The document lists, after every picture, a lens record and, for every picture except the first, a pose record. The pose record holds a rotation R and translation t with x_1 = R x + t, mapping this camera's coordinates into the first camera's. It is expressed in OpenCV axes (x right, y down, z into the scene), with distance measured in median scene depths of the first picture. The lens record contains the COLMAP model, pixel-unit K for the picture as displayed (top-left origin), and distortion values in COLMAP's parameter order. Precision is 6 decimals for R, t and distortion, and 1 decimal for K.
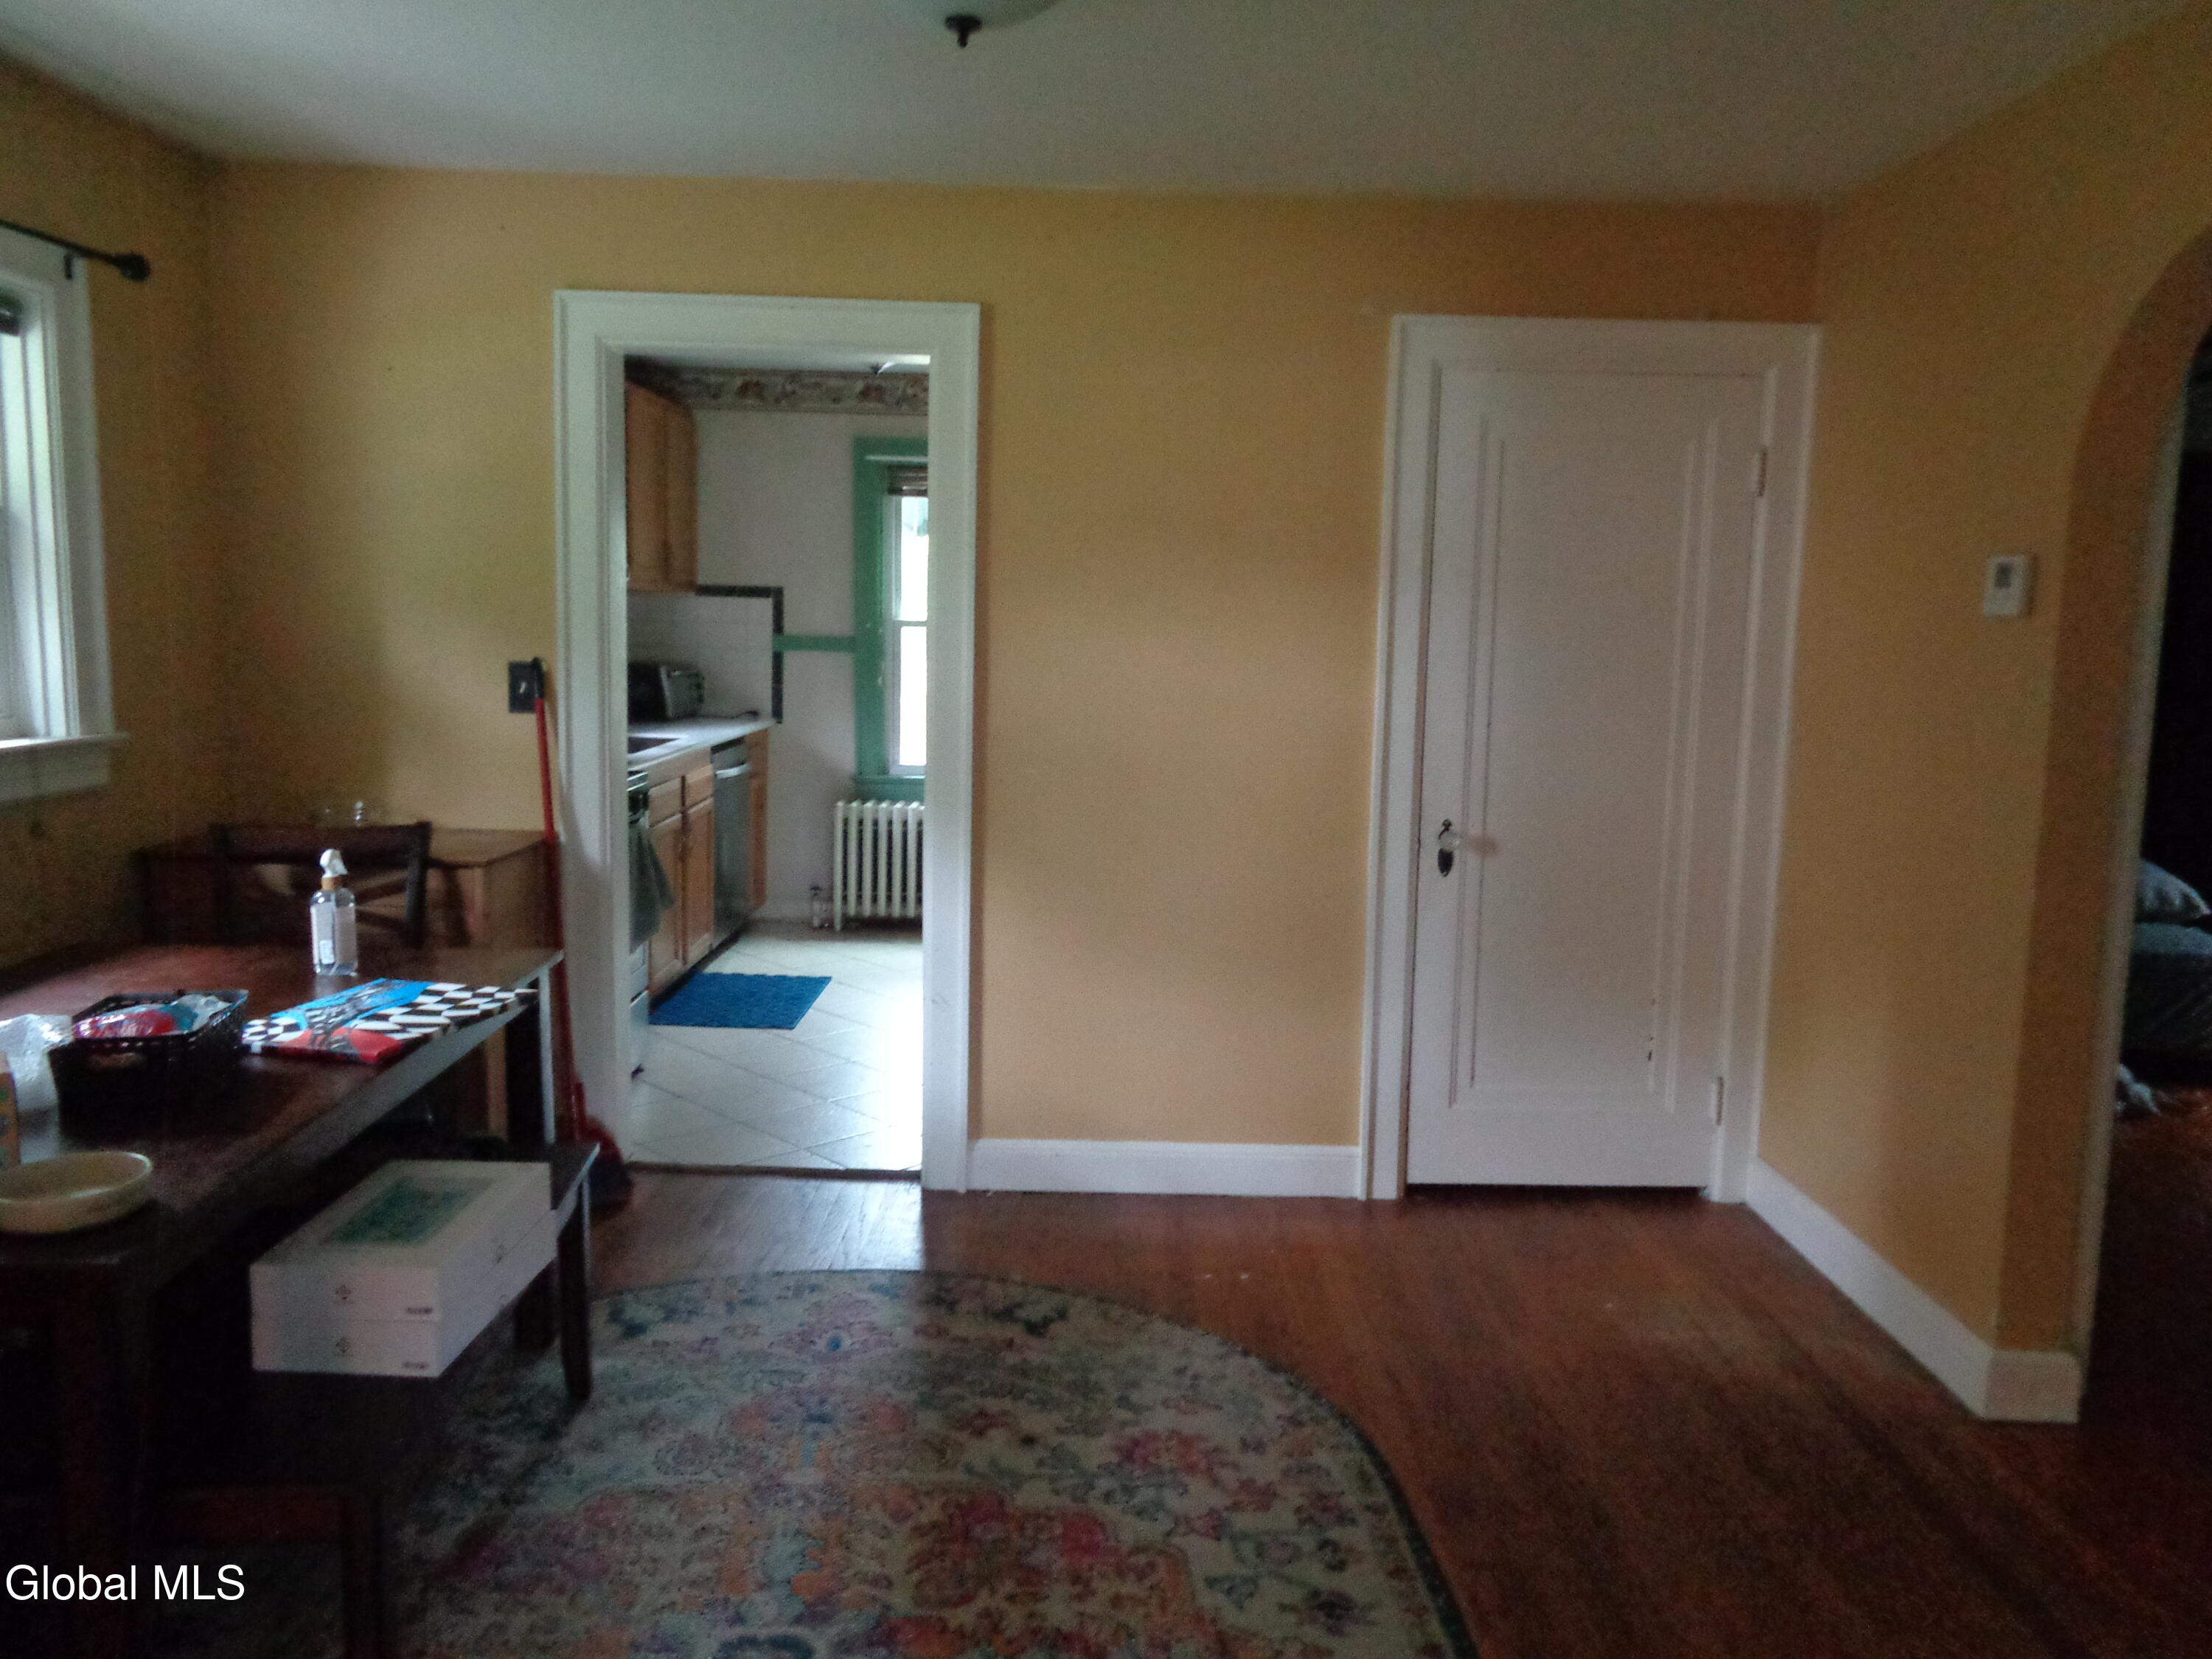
lens RADIAL K [[1695.0, 0, 1109.6], [0, 1695.0, 848.5], [0, 0, 1]] dist [0.012436, -0.005374]
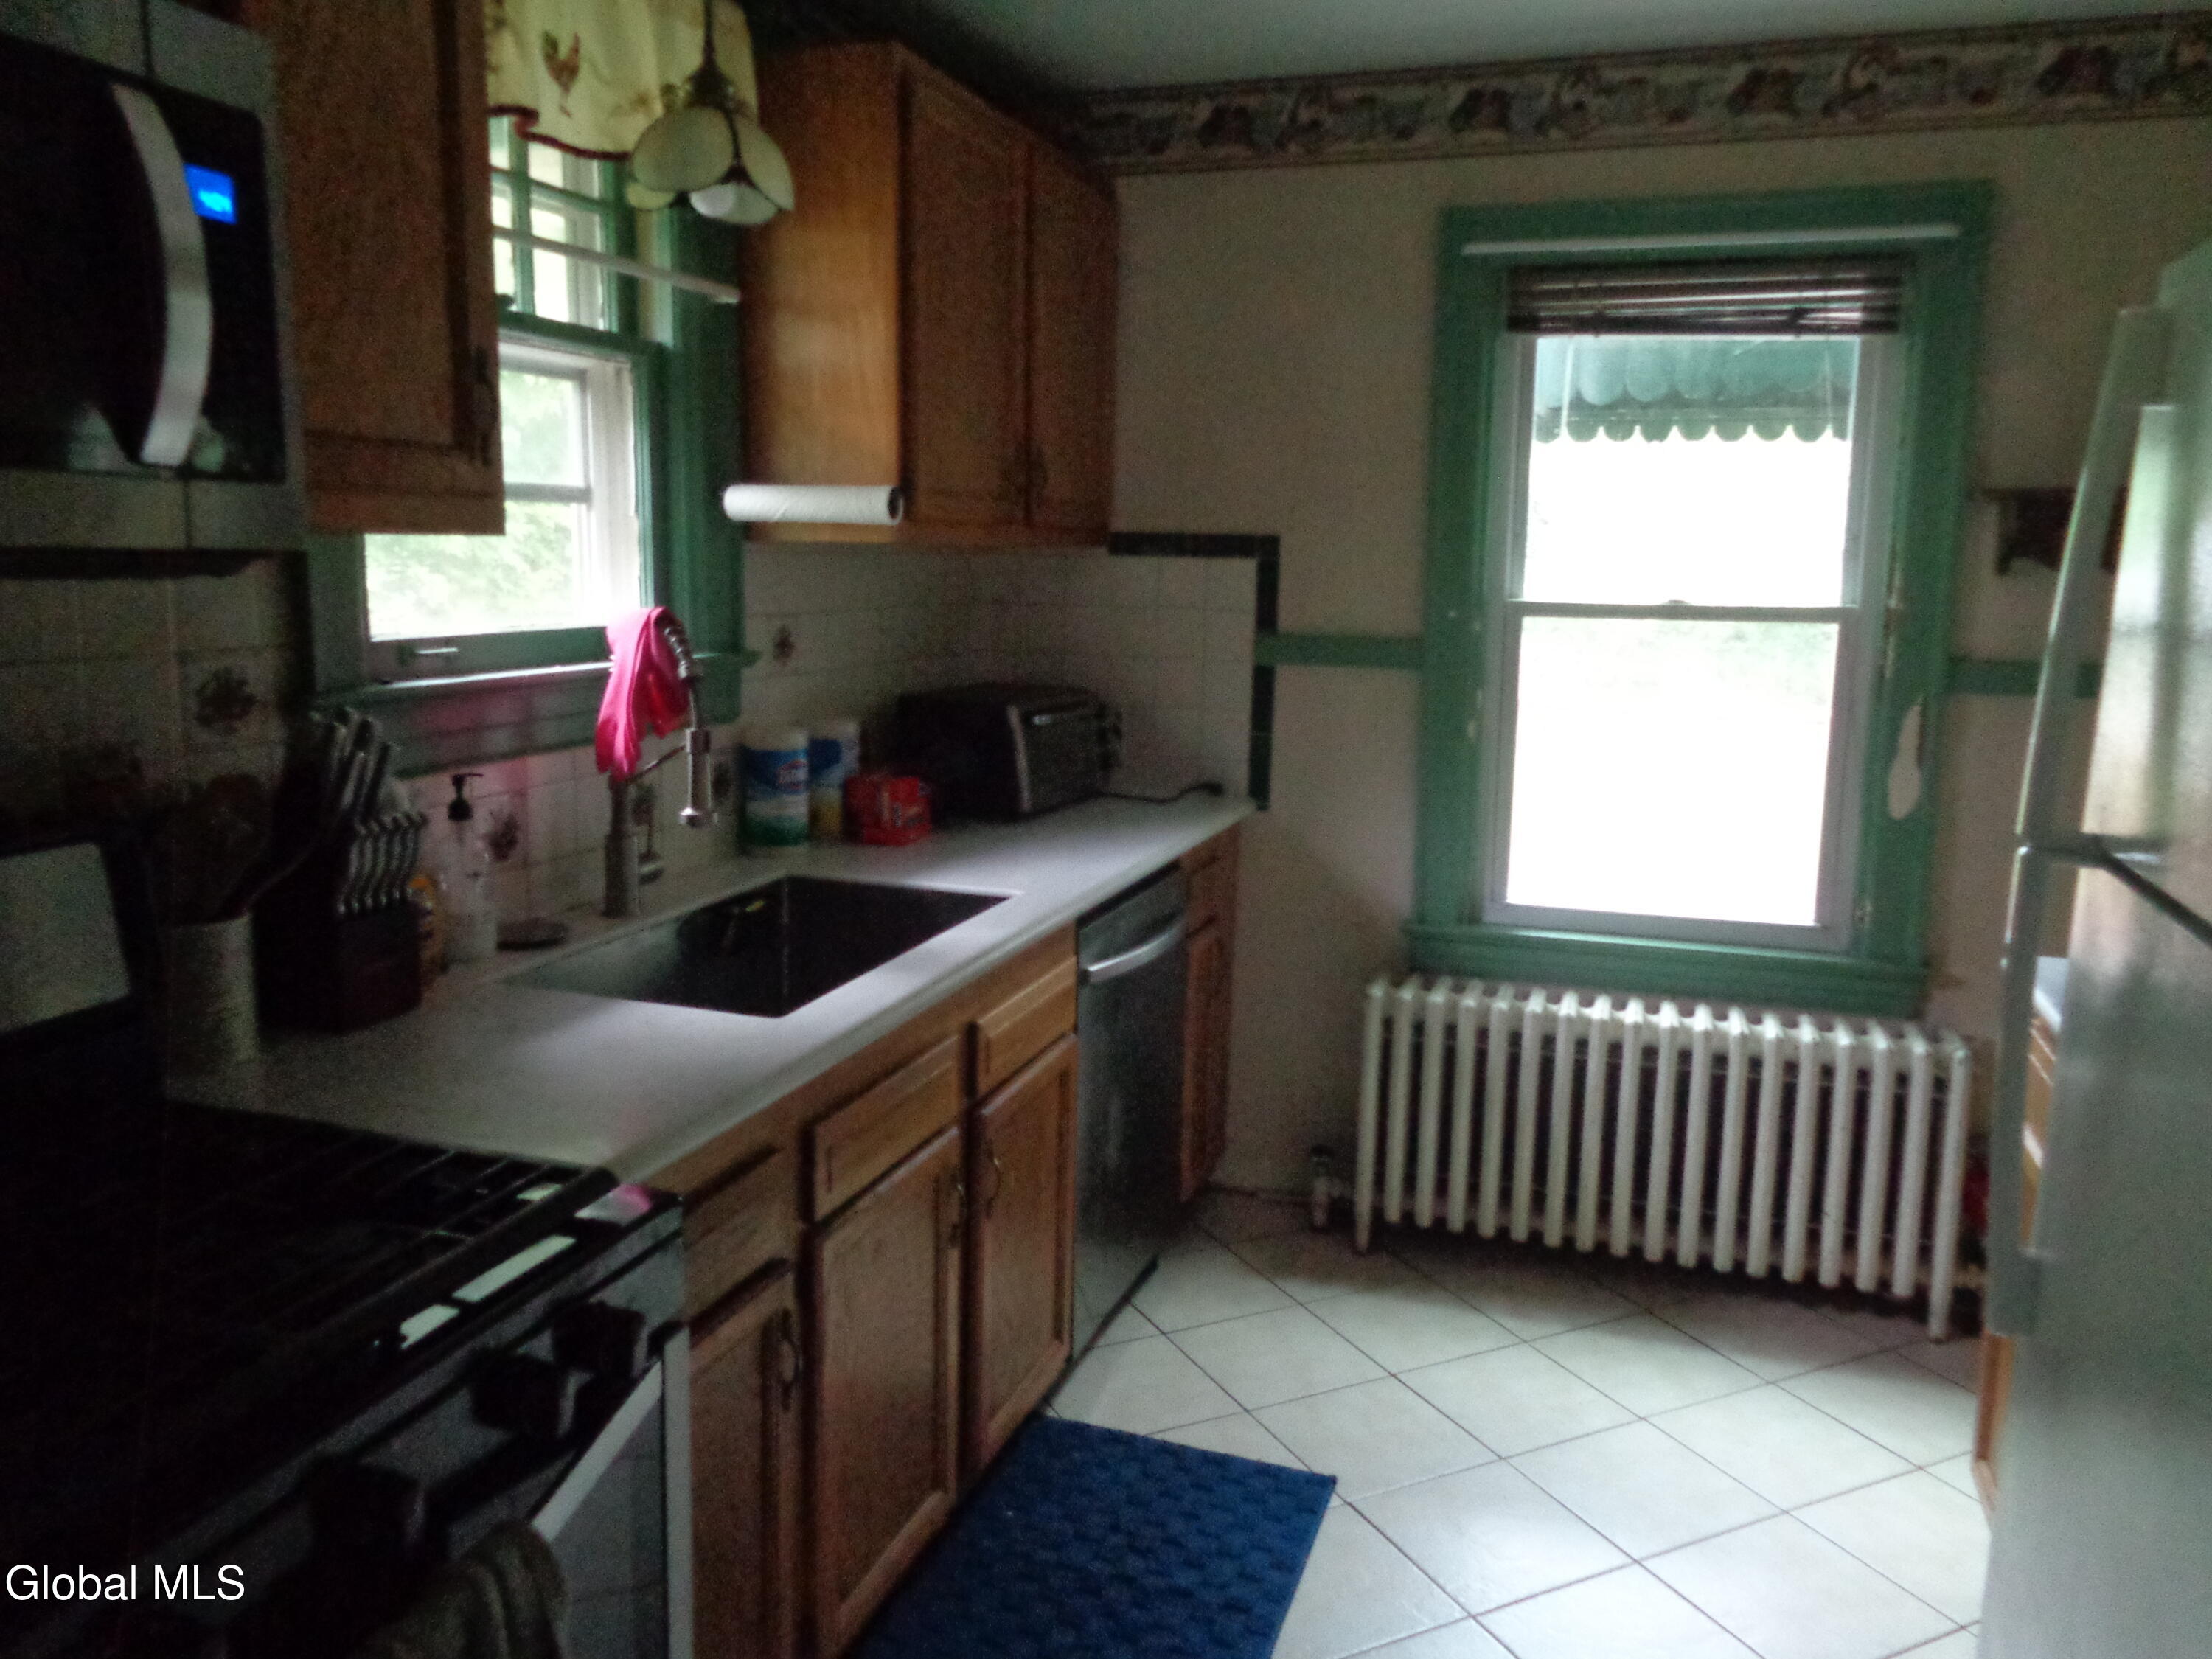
lens RADIAL K [[1695.0, 0, 1114.3], [0, 1695.0, 825.6], [0, 0, 1]] dist [0.012436, -0.005374]
pose [[0.948348, 0.041809, -0.314466, -0.080650], [-0.036047, 0.999059, 0.024120, -0.080853], [0.315178, -0.011539, 0.948962, 0.522017]]
